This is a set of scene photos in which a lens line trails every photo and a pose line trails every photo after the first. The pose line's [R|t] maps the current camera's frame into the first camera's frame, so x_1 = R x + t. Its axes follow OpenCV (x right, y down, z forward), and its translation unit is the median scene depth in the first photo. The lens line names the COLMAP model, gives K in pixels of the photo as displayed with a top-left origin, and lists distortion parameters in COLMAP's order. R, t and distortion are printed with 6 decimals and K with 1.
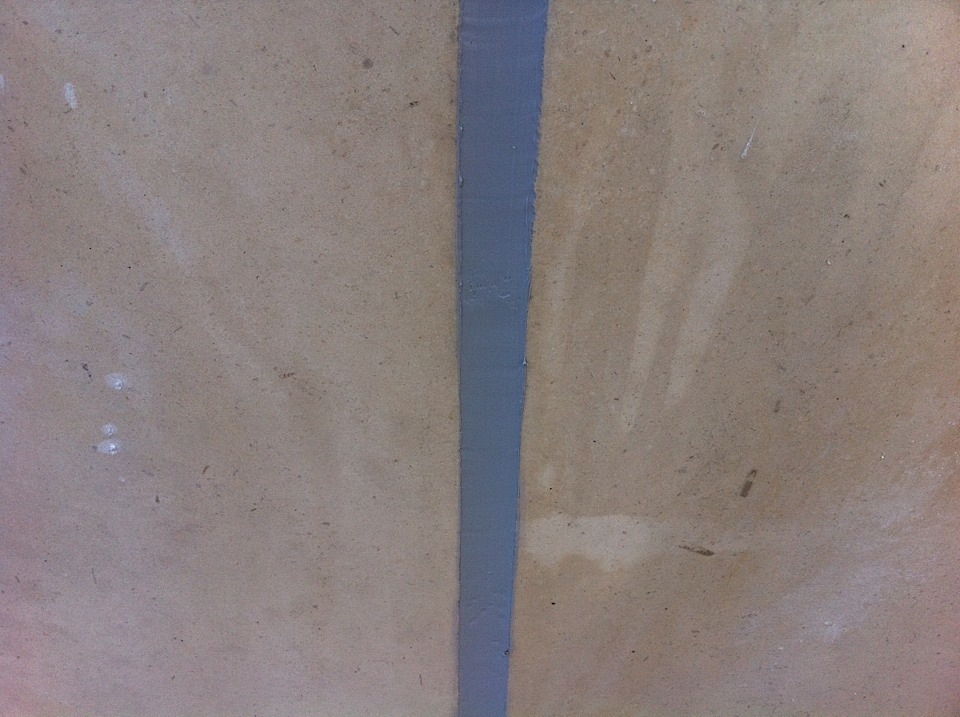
lens RADIAL K [[972.8, 0, 475.9], [0, 972.8, 320.2], [0, 0, 1]] dist [0.043503, -0.229349]
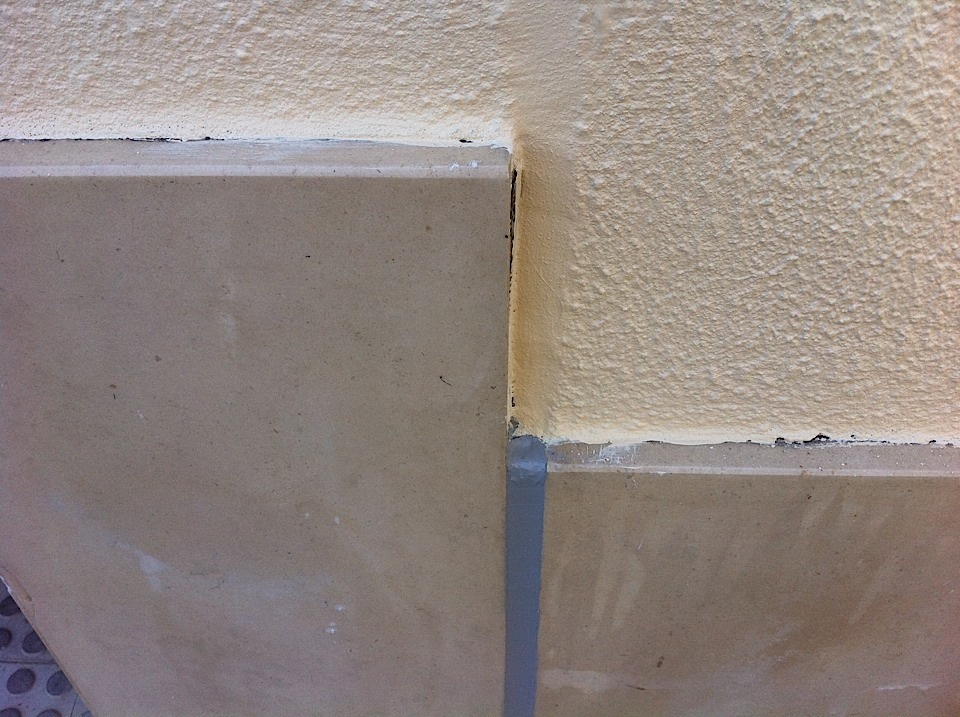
lens RADIAL K [[972.8, 0, 475.9], [0, 972.8, 320.2], [0, 0, 1]] dist [0.043503, -0.229349]
pose [[0.994823, 0.048050, -0.089542, 0.069578], [-0.041838, 0.996669, 0.069998, -0.654340], [0.092607, -0.065890, 0.993520, -0.917299]]
